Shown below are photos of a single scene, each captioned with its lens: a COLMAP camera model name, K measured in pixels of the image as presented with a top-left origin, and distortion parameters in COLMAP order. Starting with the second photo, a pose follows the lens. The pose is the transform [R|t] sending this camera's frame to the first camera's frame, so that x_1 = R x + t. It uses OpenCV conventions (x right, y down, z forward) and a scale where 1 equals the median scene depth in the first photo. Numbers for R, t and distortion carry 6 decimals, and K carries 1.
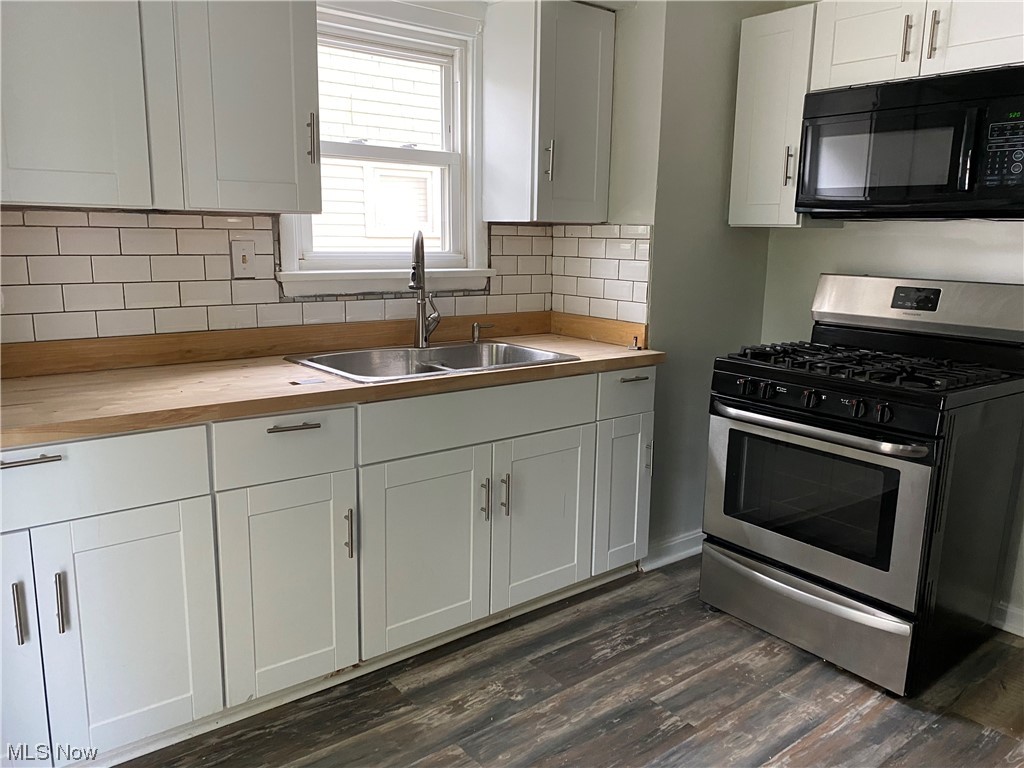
lens RADIAL K [[781.0, 0, 512.0], [0, 781.0, 384.0], [0, 0, 1]] dist [0.006204, -0.005341]
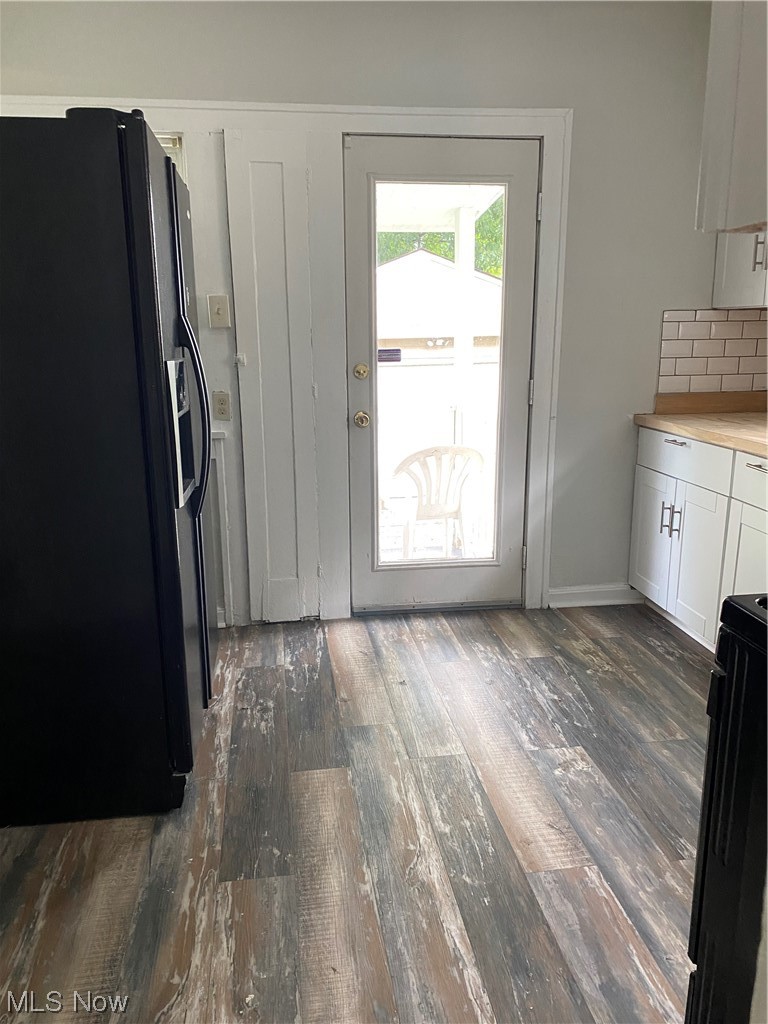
lens RADIAL K [[781.0, 0, 384.0], [0, 781.0, 512.0], [0, 0, 1]] dist [0.006204, -0.005341]
pose [[-0.511298, 0.177918, -0.840785, 0.985633], [-0.161002, 0.941183, 0.297072, -0.141012], [0.844187, 0.287261, -0.452580, 0.903267]]
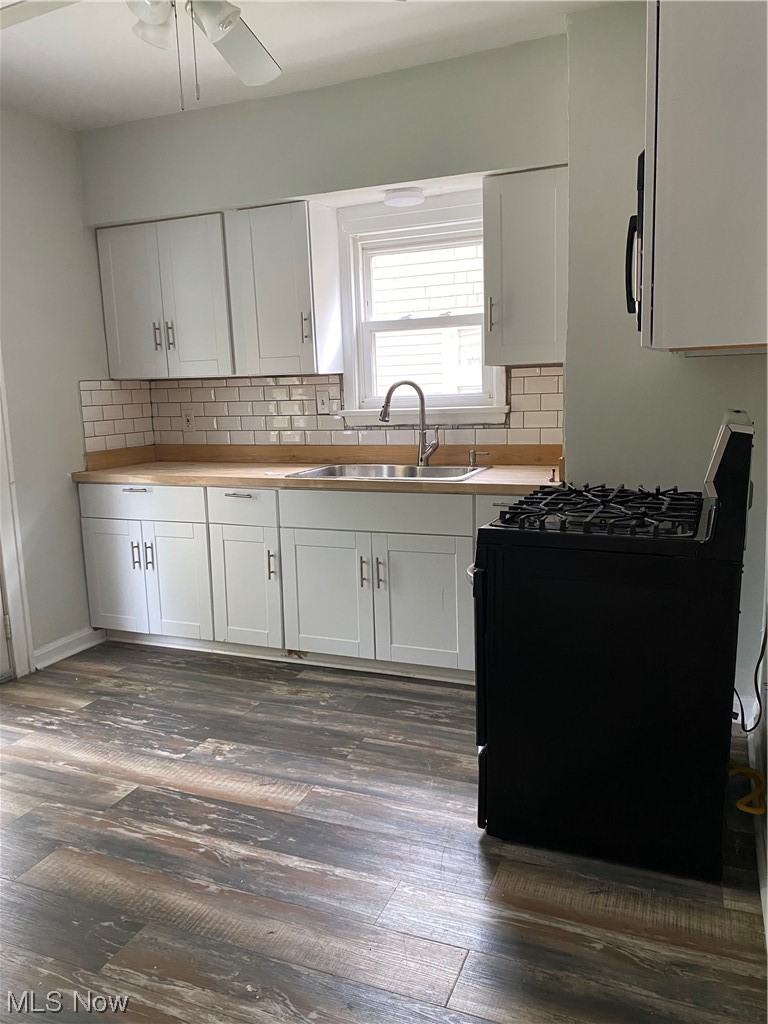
lens RADIAL K [[772.9, 0, 384.0], [0, 772.9, 512.0], [0, 0, 1]] dist [0.002984, -0.003617]
pose [[0.472096, 0.107248, -0.874999, 1.199603], [-0.124192, 0.990764, 0.054431, -0.037293], [0.872755, 0.082972, 0.481055, 0.363689]]
